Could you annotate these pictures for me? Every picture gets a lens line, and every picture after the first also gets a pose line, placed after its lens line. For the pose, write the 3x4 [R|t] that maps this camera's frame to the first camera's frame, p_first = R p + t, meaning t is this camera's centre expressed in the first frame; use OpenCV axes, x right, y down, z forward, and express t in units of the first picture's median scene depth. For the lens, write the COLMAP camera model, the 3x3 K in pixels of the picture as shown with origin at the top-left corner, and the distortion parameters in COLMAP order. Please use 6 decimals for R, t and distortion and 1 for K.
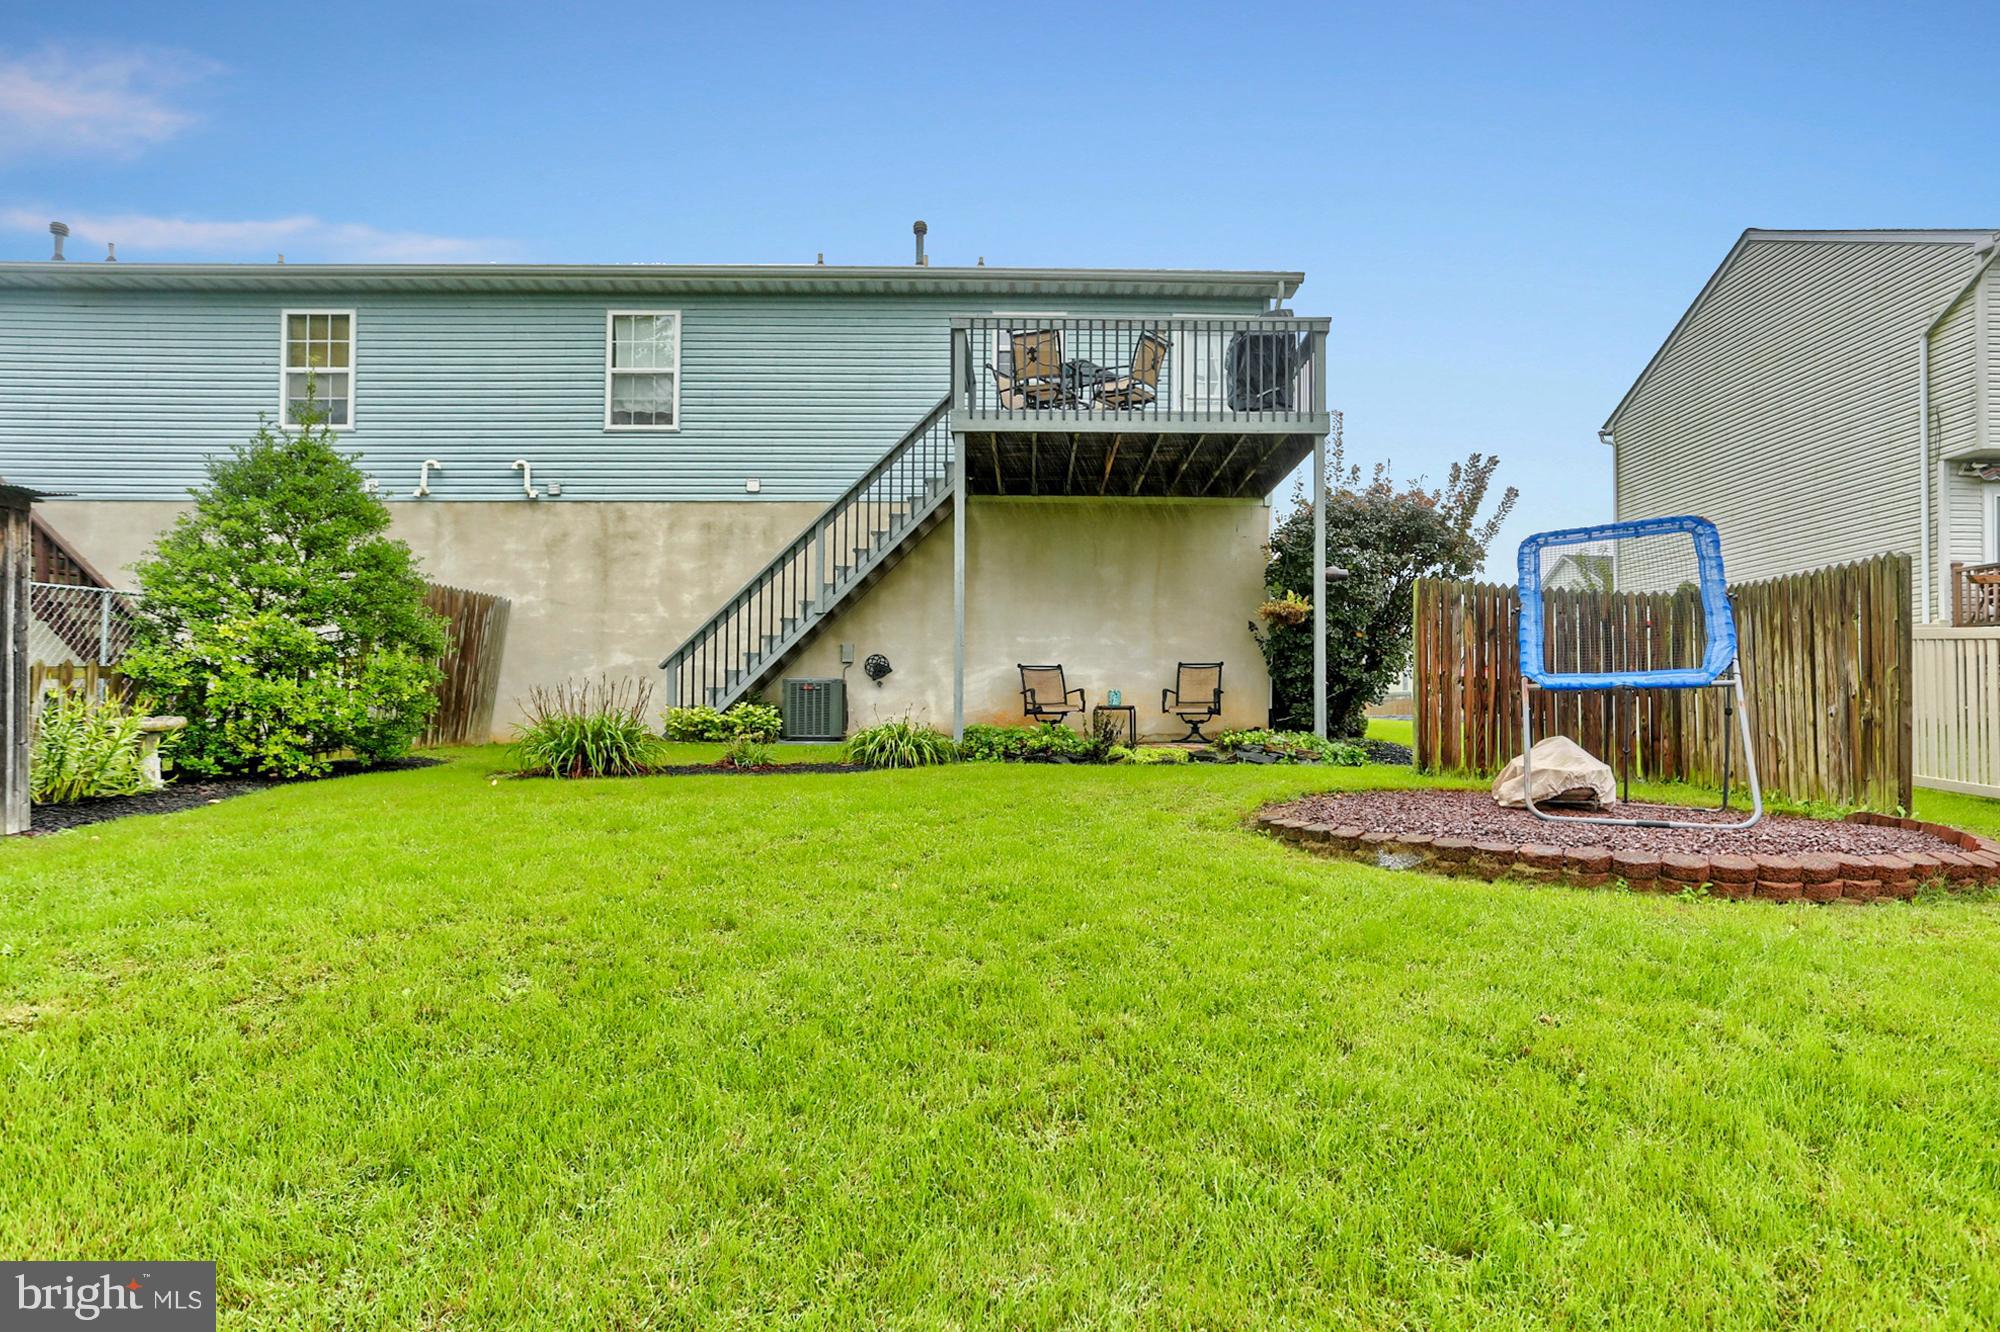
lens RADIAL K [[1023.5, 0, 947.9], [0, 1023.5, 676.8], [0, 0, 1]] dist [-0.064967, 0.029609]
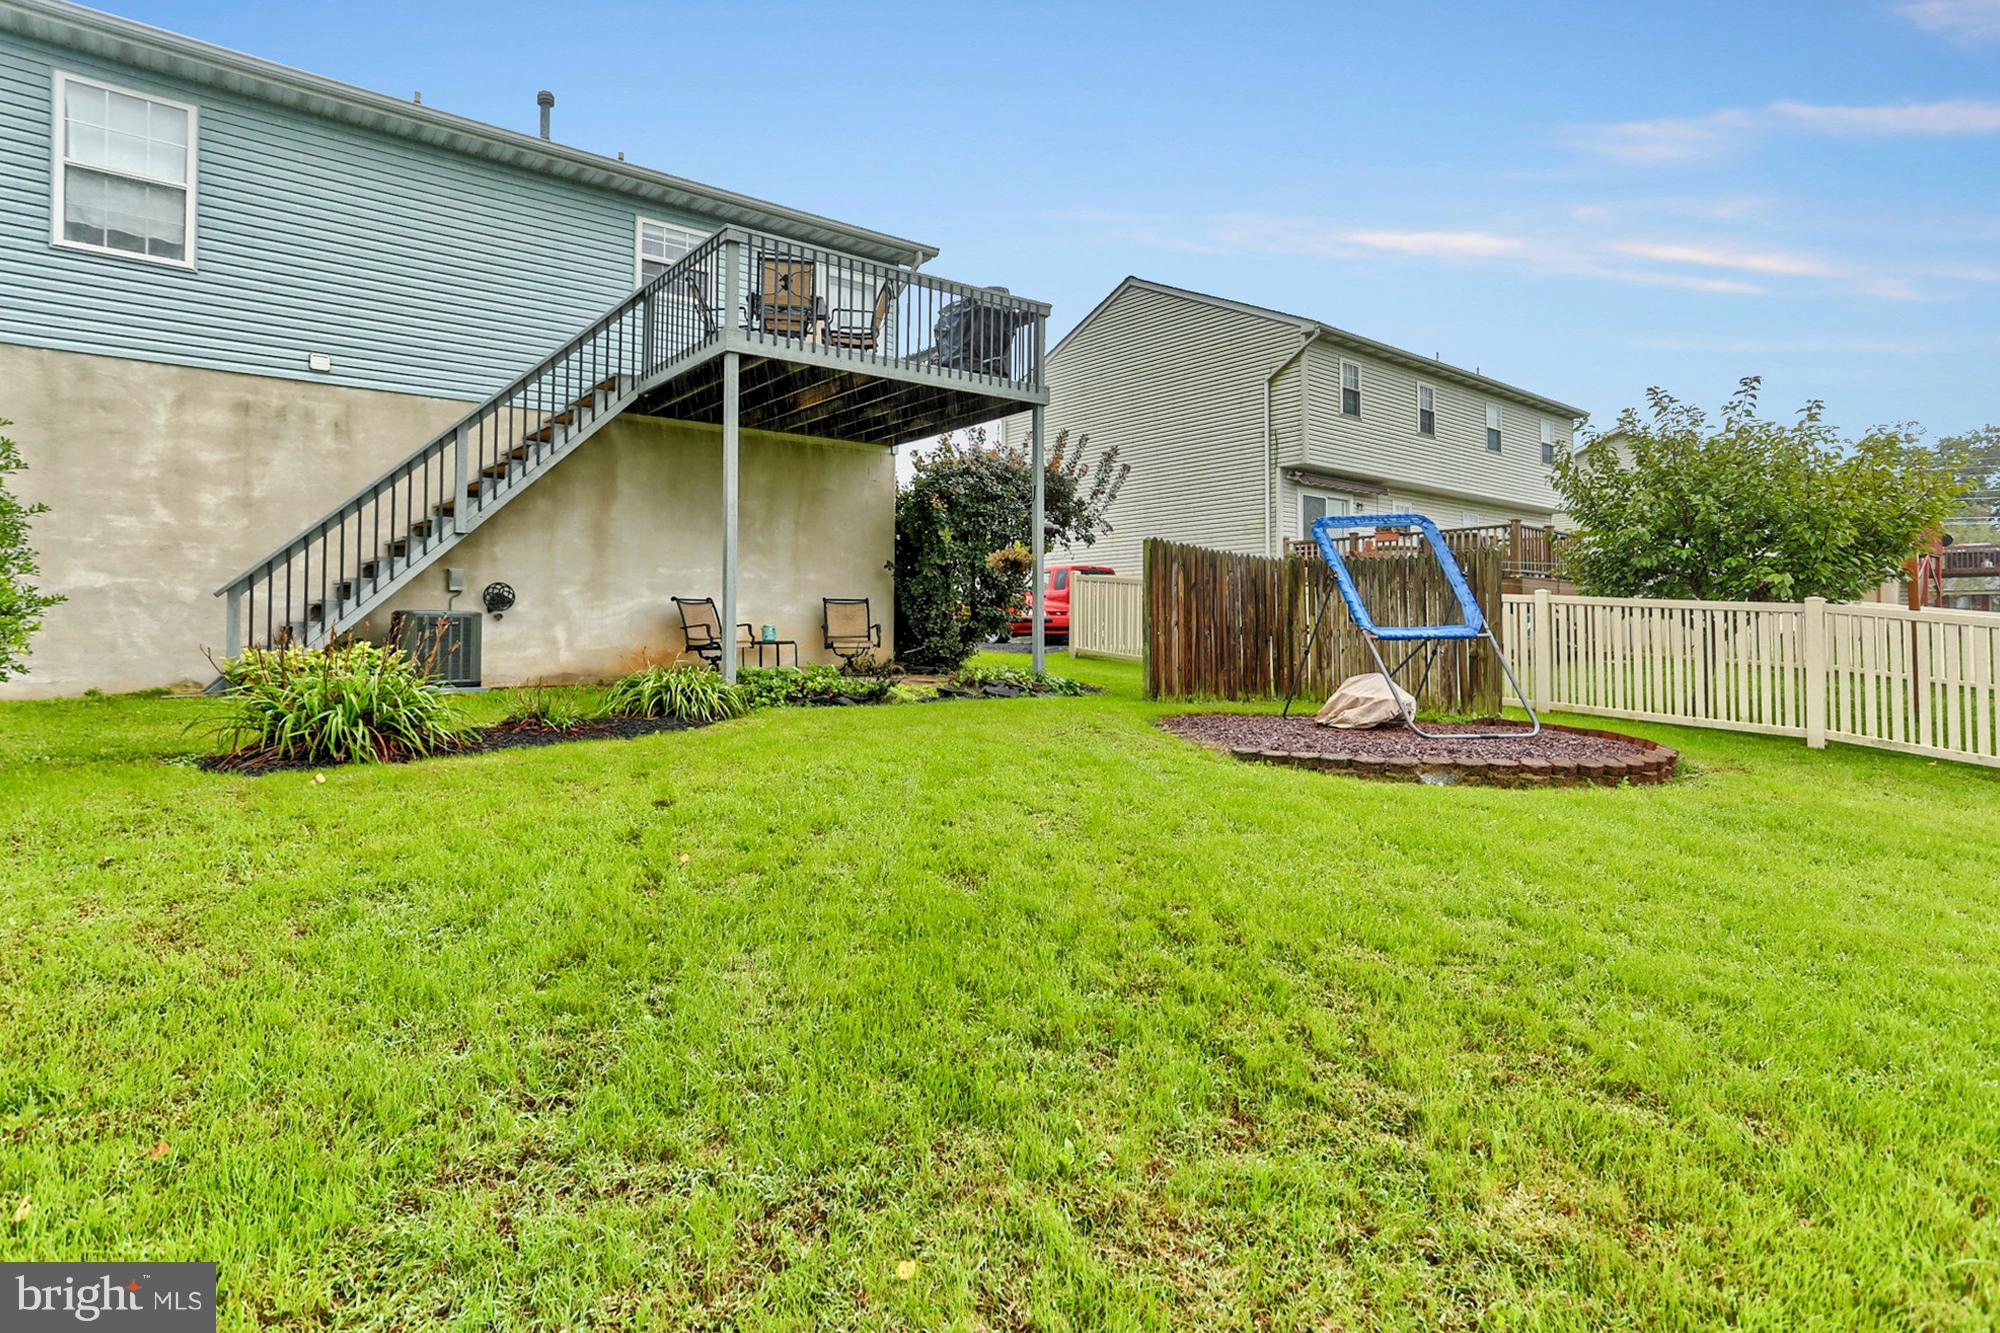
lens RADIAL K [[970.1, 0, 1043.9], [0, 970.1, 604.0], [0, 0, 1]] dist [-0.054835, 0.024827]
pose [[0.795768, 0.013514, 0.605451, -0.186845], [-0.014914, 0.999885, -0.002716, -0.008579], [-0.605418, -0.006868, 0.795878, 0.084924]]
